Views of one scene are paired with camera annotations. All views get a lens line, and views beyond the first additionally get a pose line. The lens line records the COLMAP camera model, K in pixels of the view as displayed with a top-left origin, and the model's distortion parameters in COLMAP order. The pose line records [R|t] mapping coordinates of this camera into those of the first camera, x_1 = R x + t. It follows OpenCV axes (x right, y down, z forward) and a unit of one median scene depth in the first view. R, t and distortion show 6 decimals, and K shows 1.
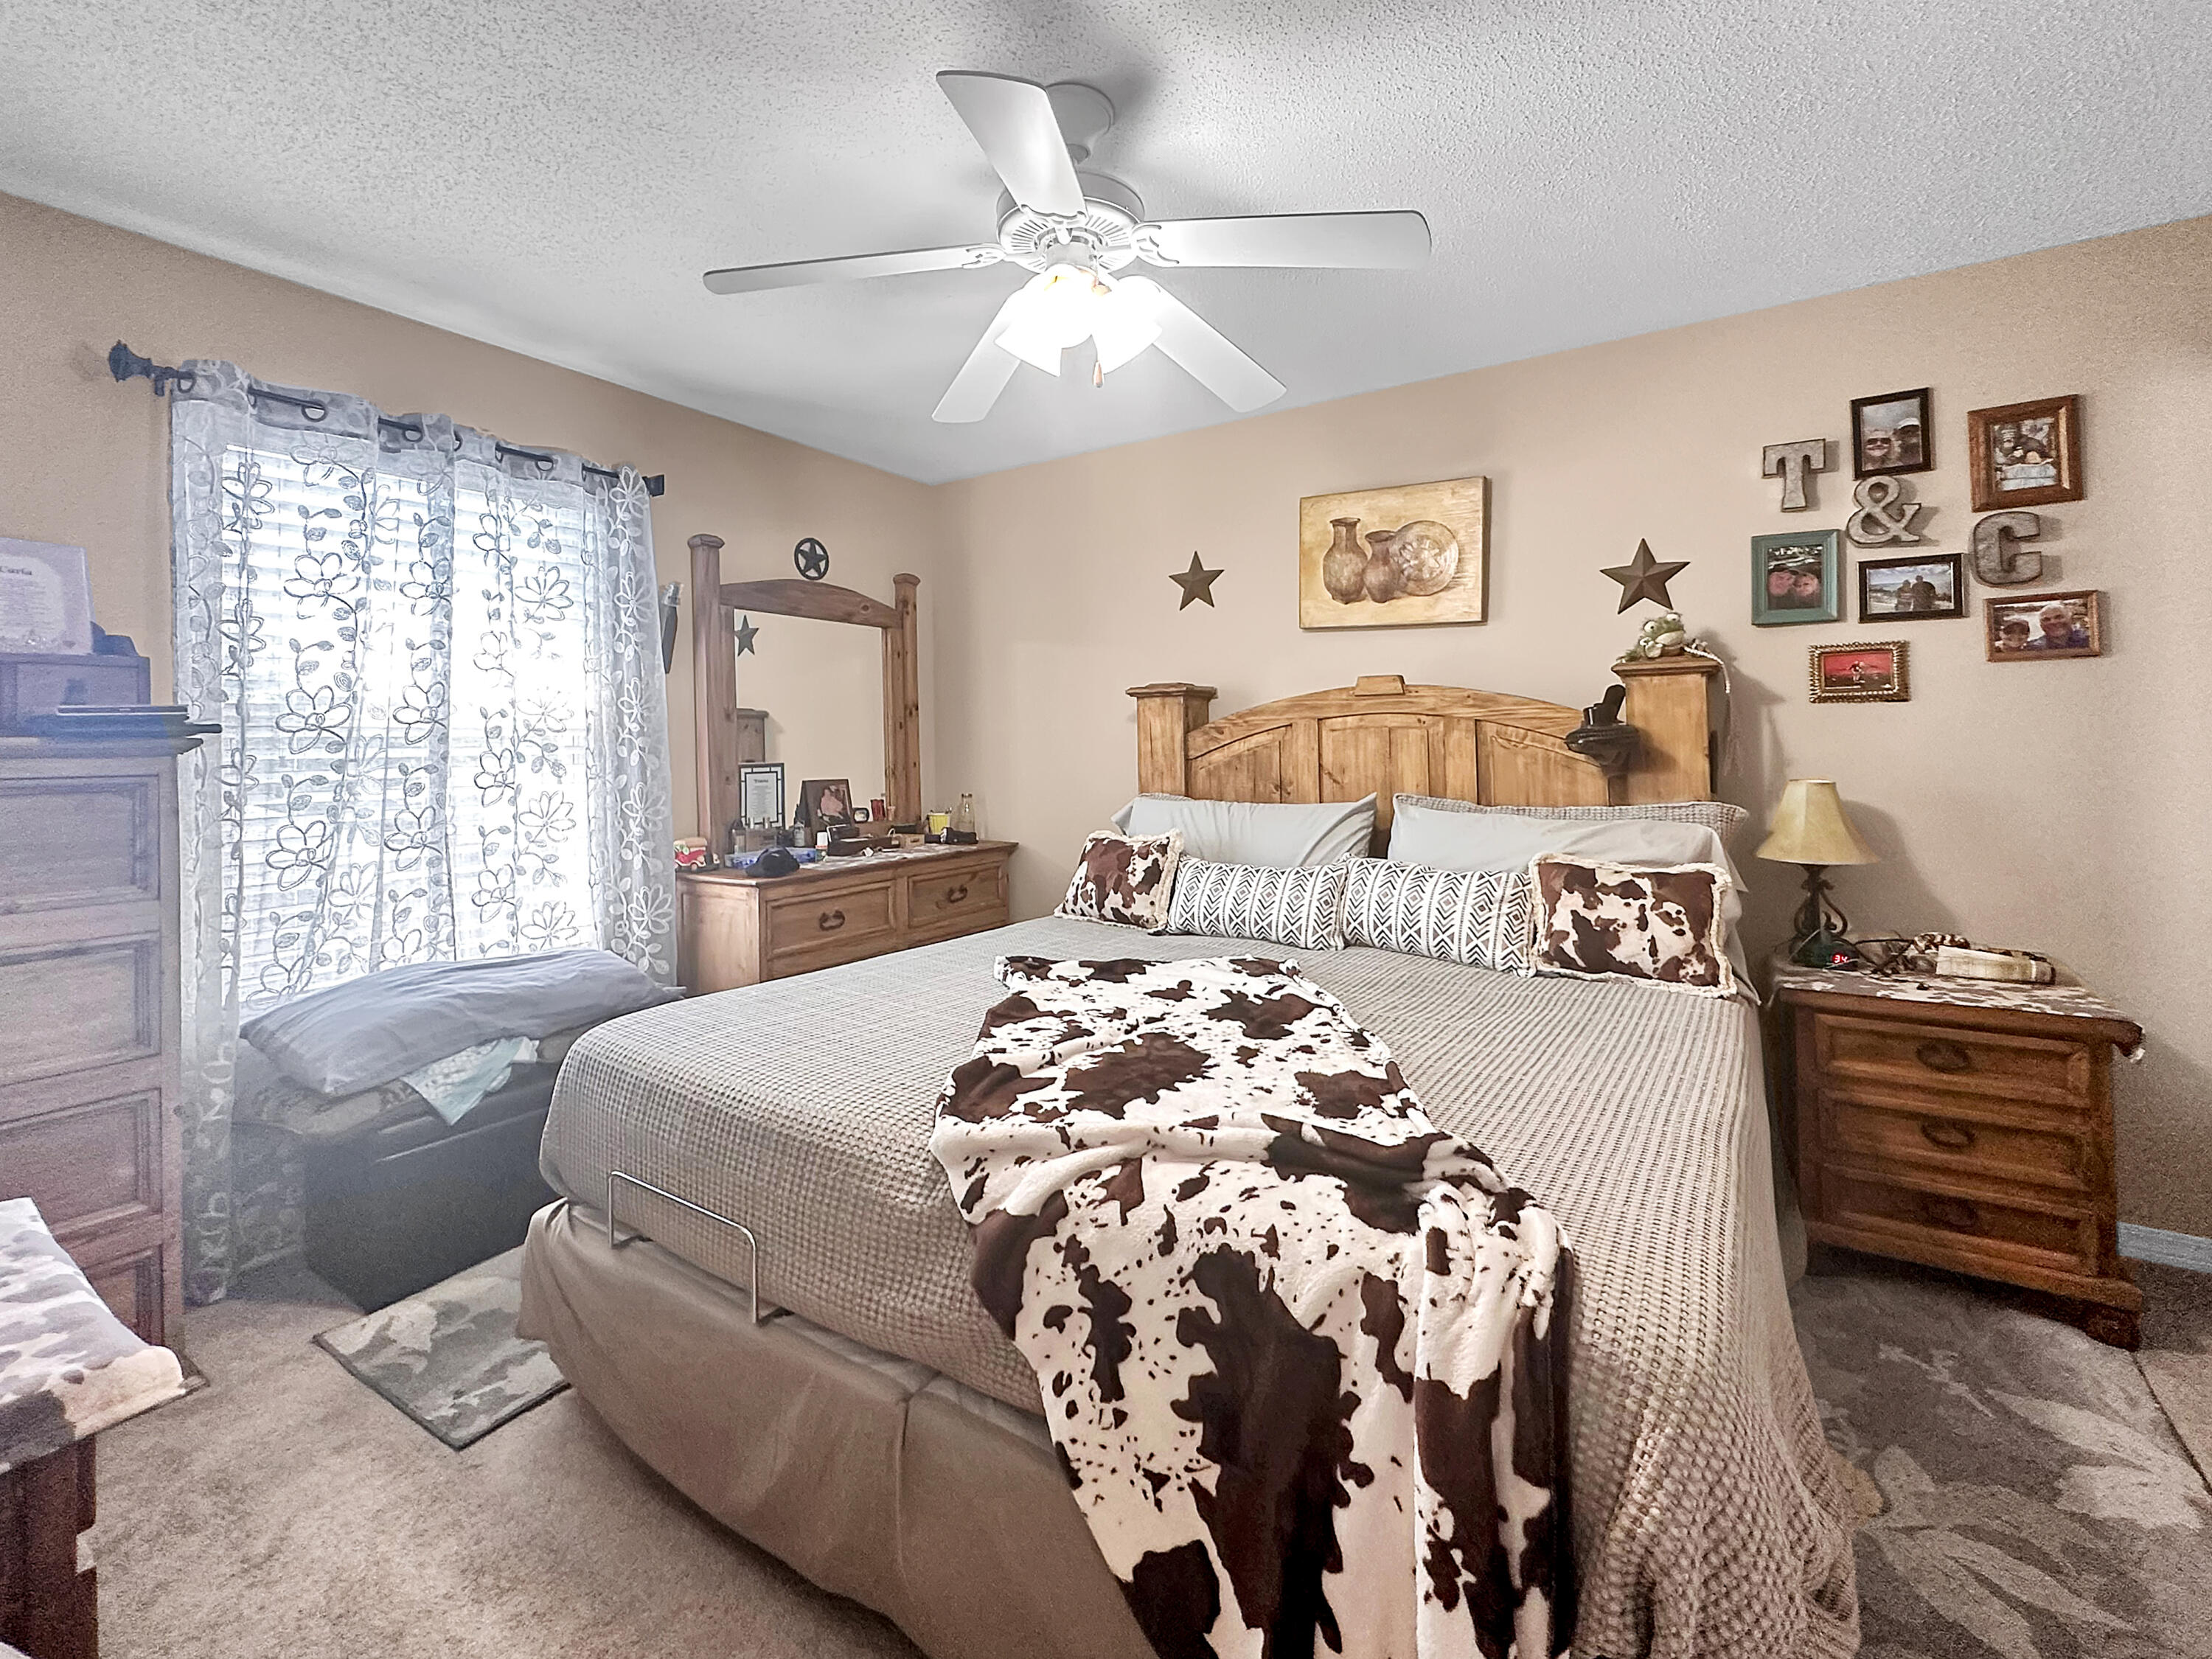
lens RADIAL K [[992.0, 0, 1201.4], [0, 992.0, 745.2], [0, 0, 1]] dist [0.000149, -0.000458]
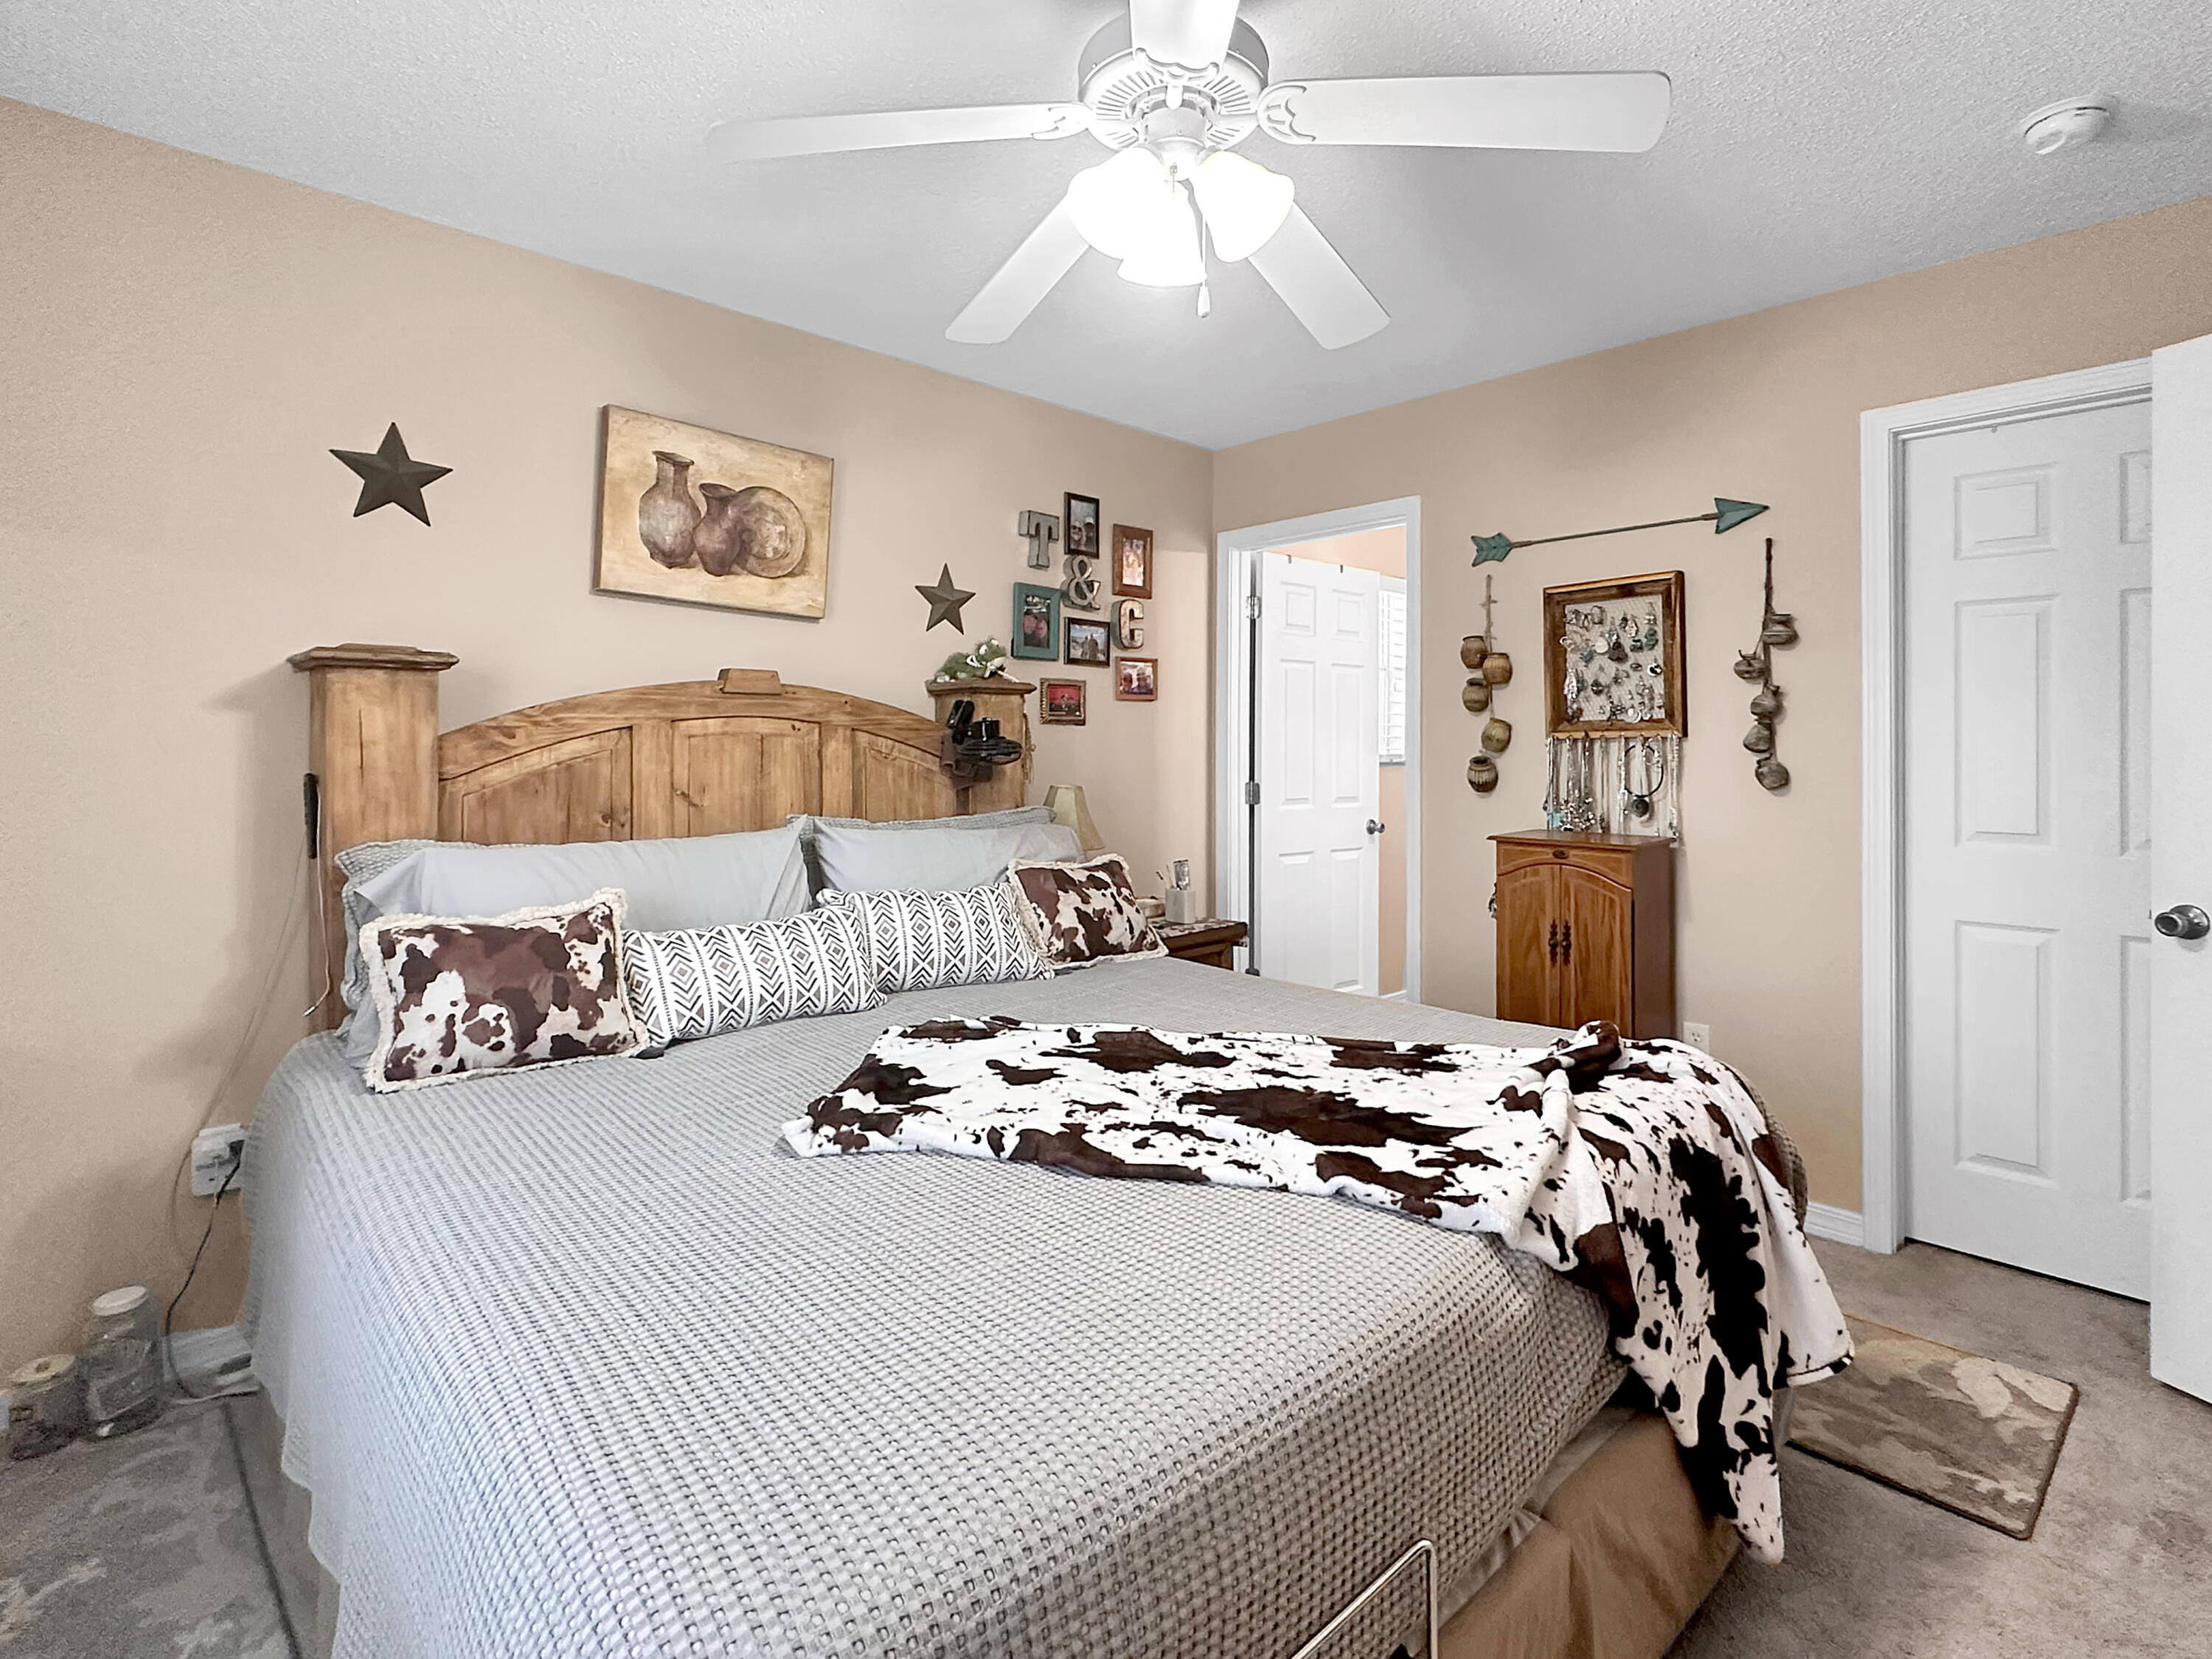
lens RADIAL K [[992.0, 0, 1201.4], [0, 992.0, 745.2], [0, 0, 1]] dist [0.000149, -0.000458]
pose [[0.271107, 0.013544, 0.962454, -0.541322], [-0.002829, 0.999908, -0.013274, 0.000756], [-0.962545, 0.000876, 0.271120, 0.475279]]
